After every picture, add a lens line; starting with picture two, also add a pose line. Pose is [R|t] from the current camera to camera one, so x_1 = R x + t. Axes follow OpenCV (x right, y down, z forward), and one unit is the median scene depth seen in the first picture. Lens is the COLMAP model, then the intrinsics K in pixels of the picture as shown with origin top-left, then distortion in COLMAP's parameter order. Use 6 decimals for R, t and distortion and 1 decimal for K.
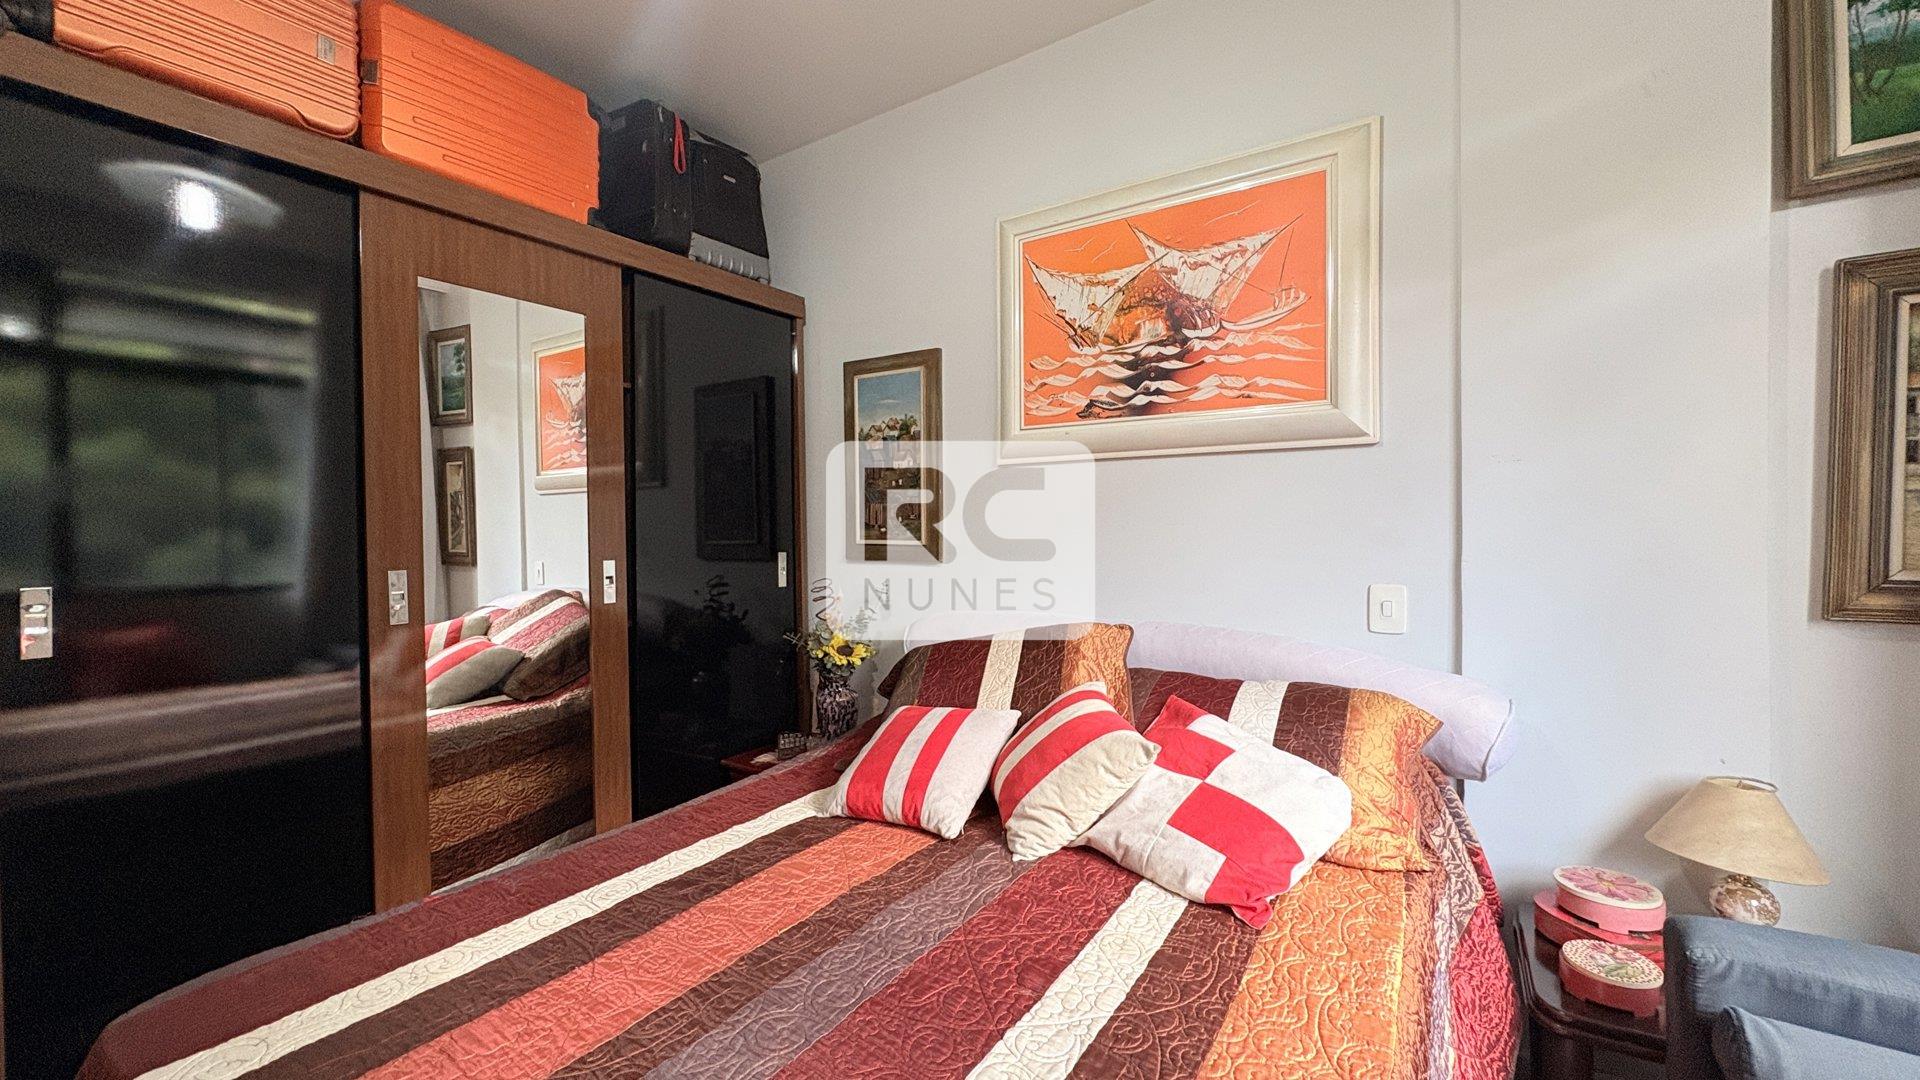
lens RADIAL K [[765.1, 0, 960.6], [0, 765.1, 535.0], [0, 0, 1]] dist [0.001538, 0.000531]
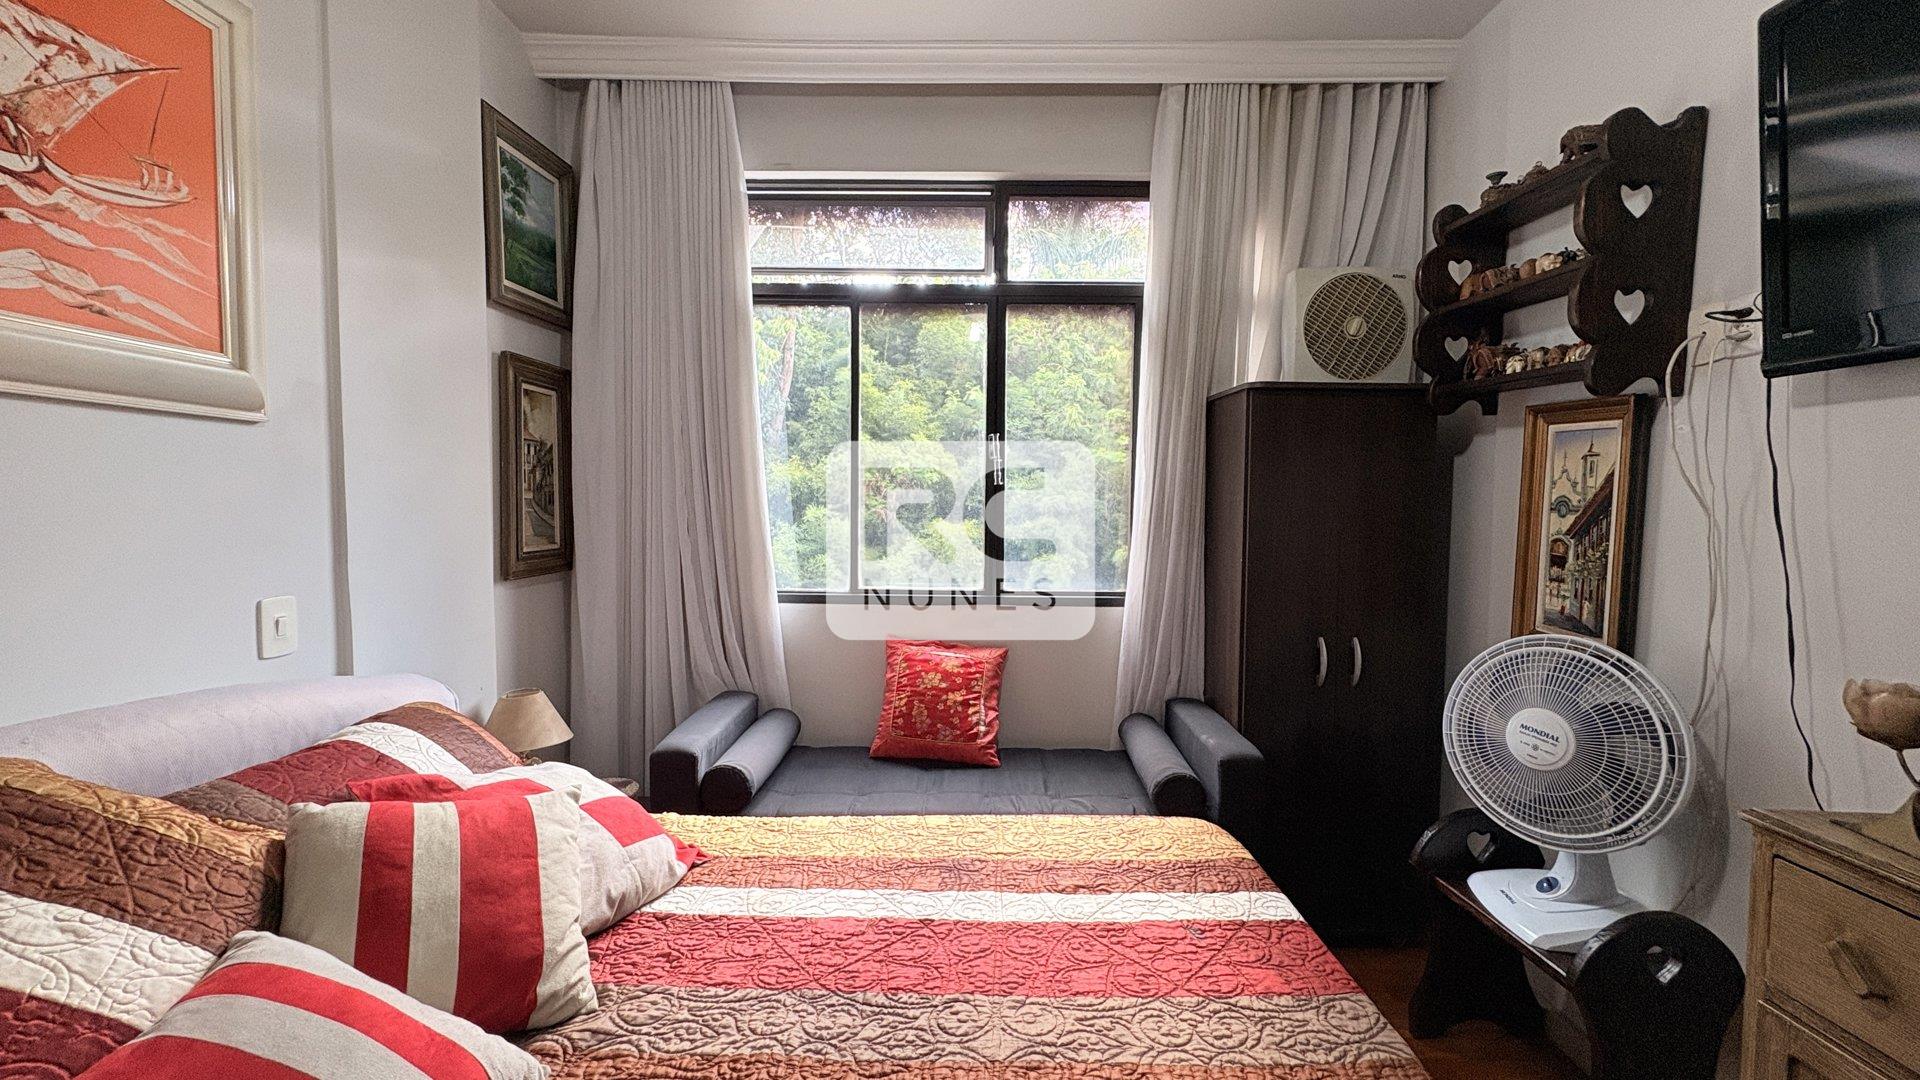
lens RADIAL K [[765.1, 0, 960.6], [0, 765.1, 535.0], [0, 0, 1]] dist [0.001538, 0.000531]
pose [[-0.541340, -0.035074, 0.840072, -0.463507], [-0.000893, 0.999153, 0.041140, -0.031612], [-0.840803, 0.021520, -0.540913, 0.721329]]
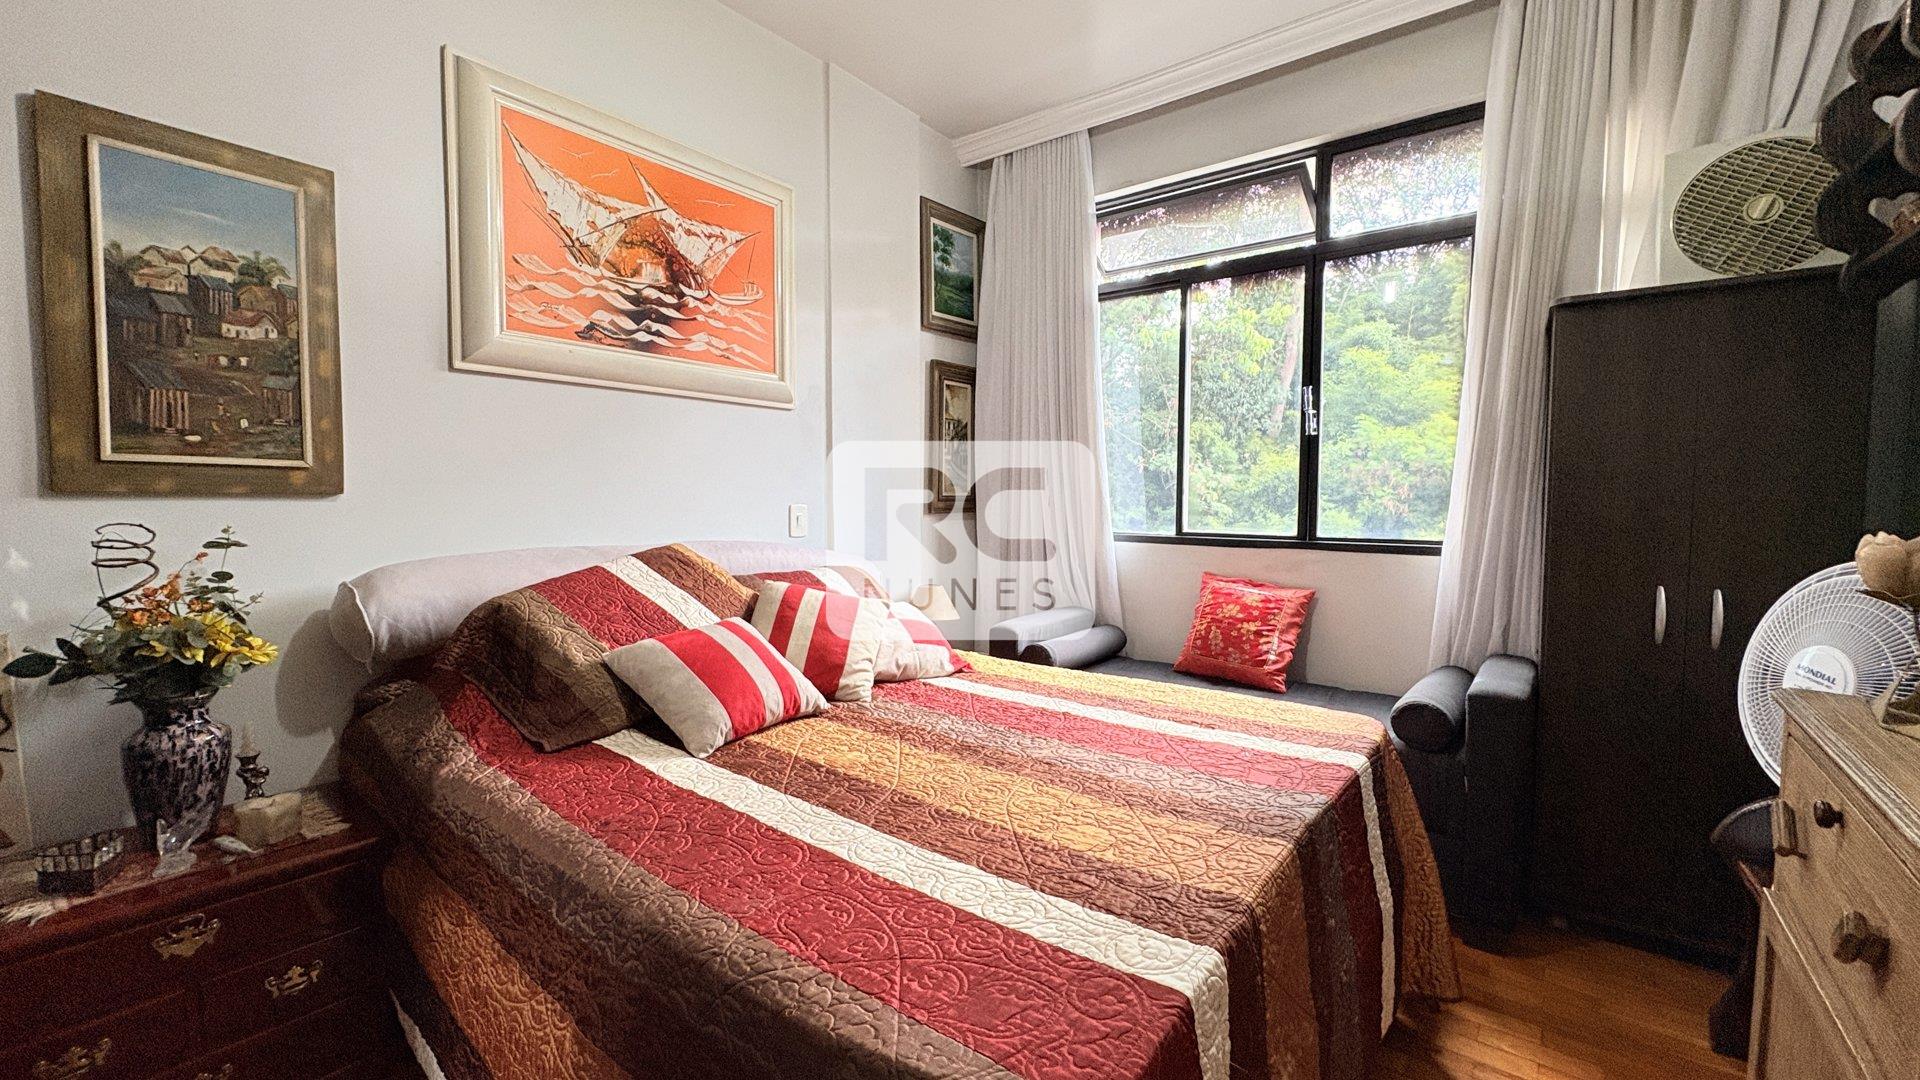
lens RADIAL K [[765.1, 0, 960.6], [0, 765.1, 535.0], [0, 0, 1]] dist [0.001538, 0.000531]
pose [[0.082977, -0.042483, 0.995646, -0.807560], [-0.000415, 0.999089, 0.042664, 0.052782], [-0.996551, -0.003954, 0.082883, 0.484098]]
